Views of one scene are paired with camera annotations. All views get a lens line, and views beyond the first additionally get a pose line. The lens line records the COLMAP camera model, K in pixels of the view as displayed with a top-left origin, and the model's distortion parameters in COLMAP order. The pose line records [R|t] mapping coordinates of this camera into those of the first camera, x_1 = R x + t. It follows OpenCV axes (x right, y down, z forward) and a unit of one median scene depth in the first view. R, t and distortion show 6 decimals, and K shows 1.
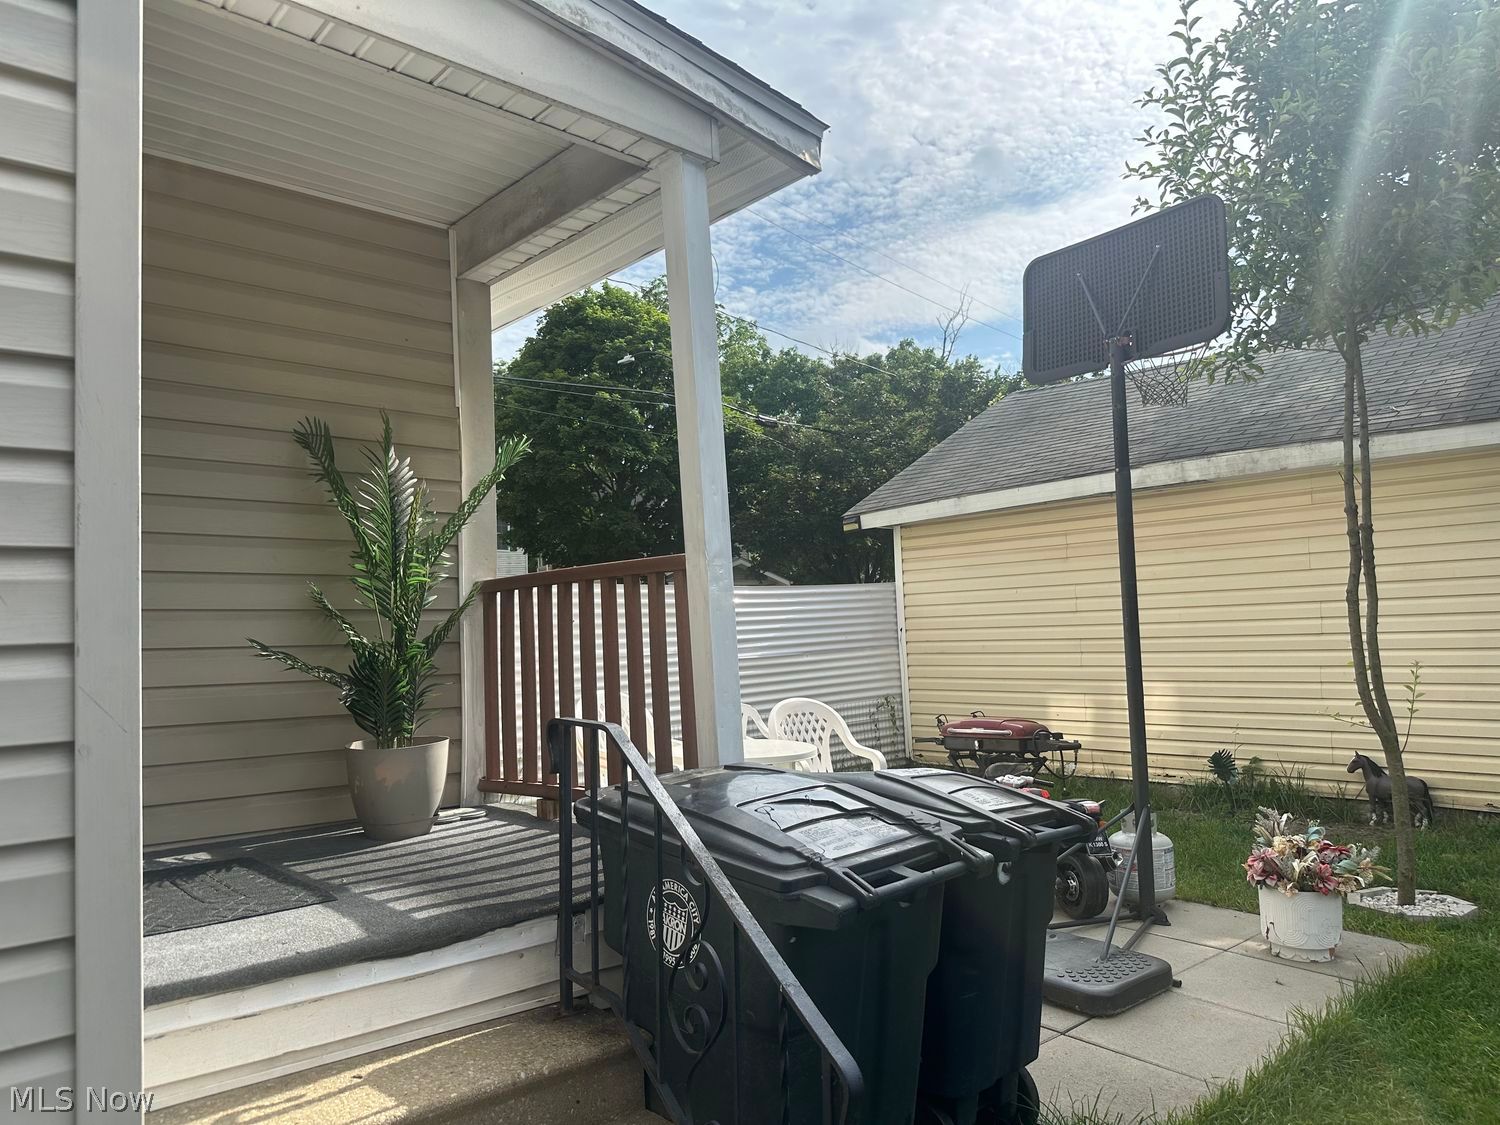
lens RADIAL K [[1045.2, 0, 750.0], [0, 1045.2, 562.5], [0, 0, 1]] dist [0.140221, -0.217311]
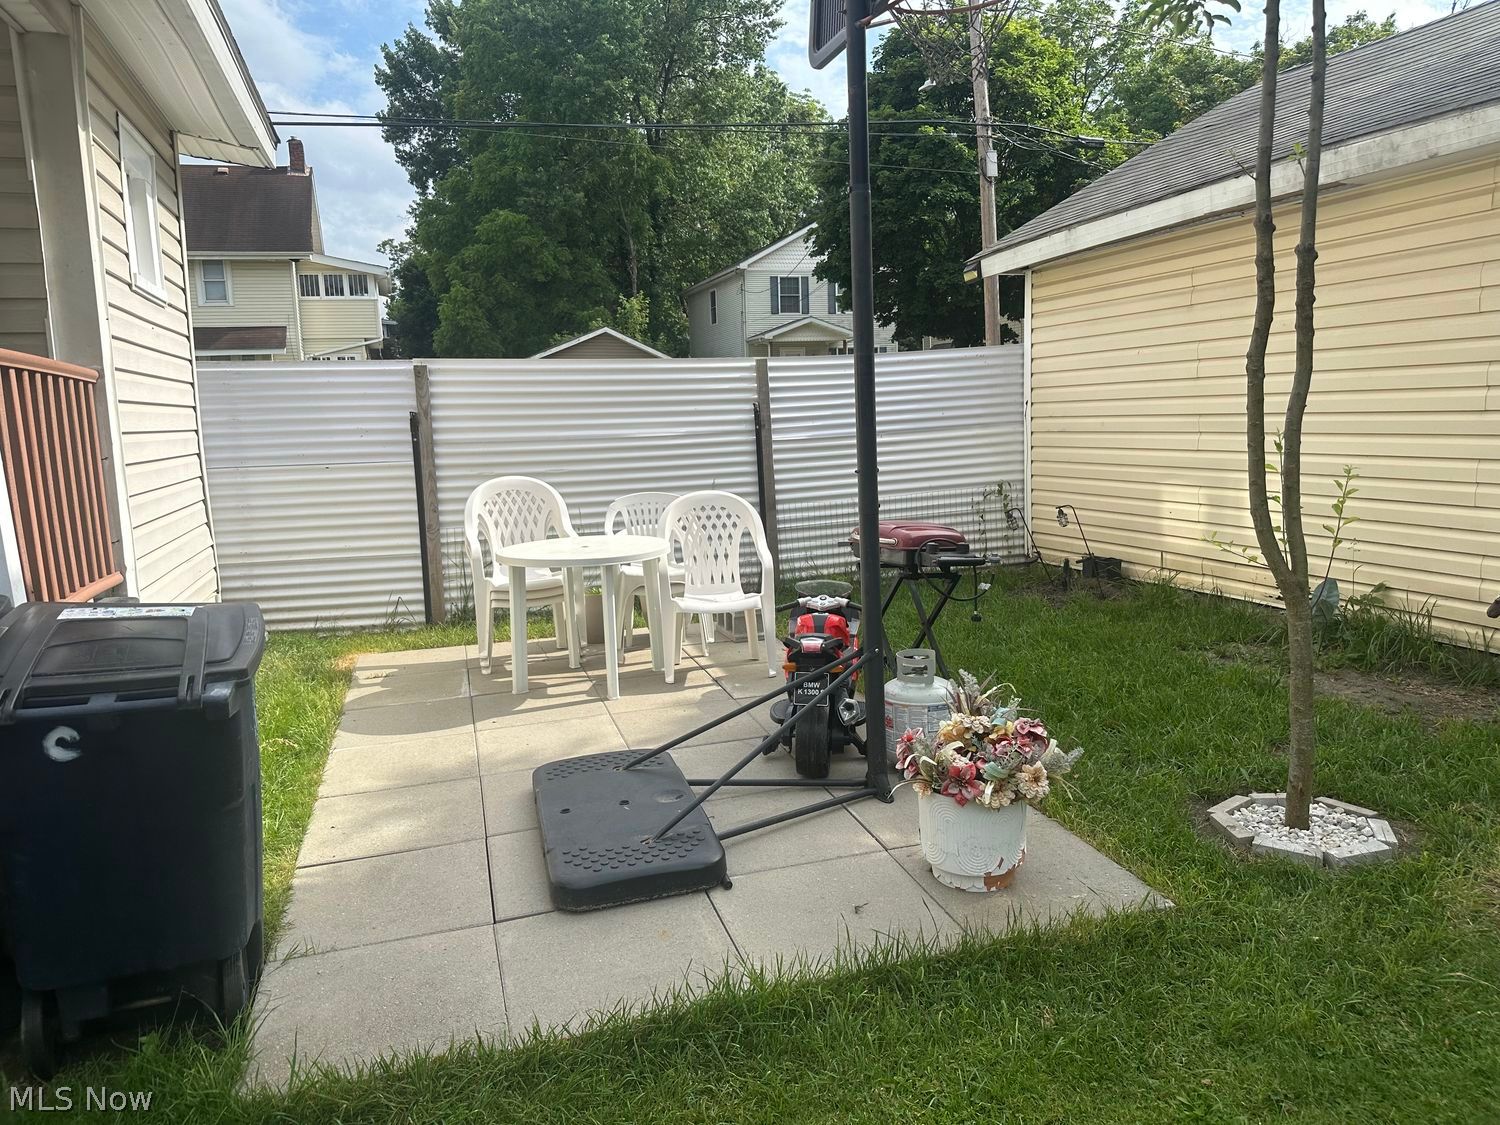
lens RADIAL K [[1058.8, 0, 750.0], [0, 1058.8, 549.1], [0, 0, 1]] dist [0.058817, -0.076710]
pose [[0.912621, 0.054117, -0.405210, 0.320099], [0.032177, 0.978616, 0.203165, 0.000622], [0.407539, -0.198451, 0.891363, 0.165489]]
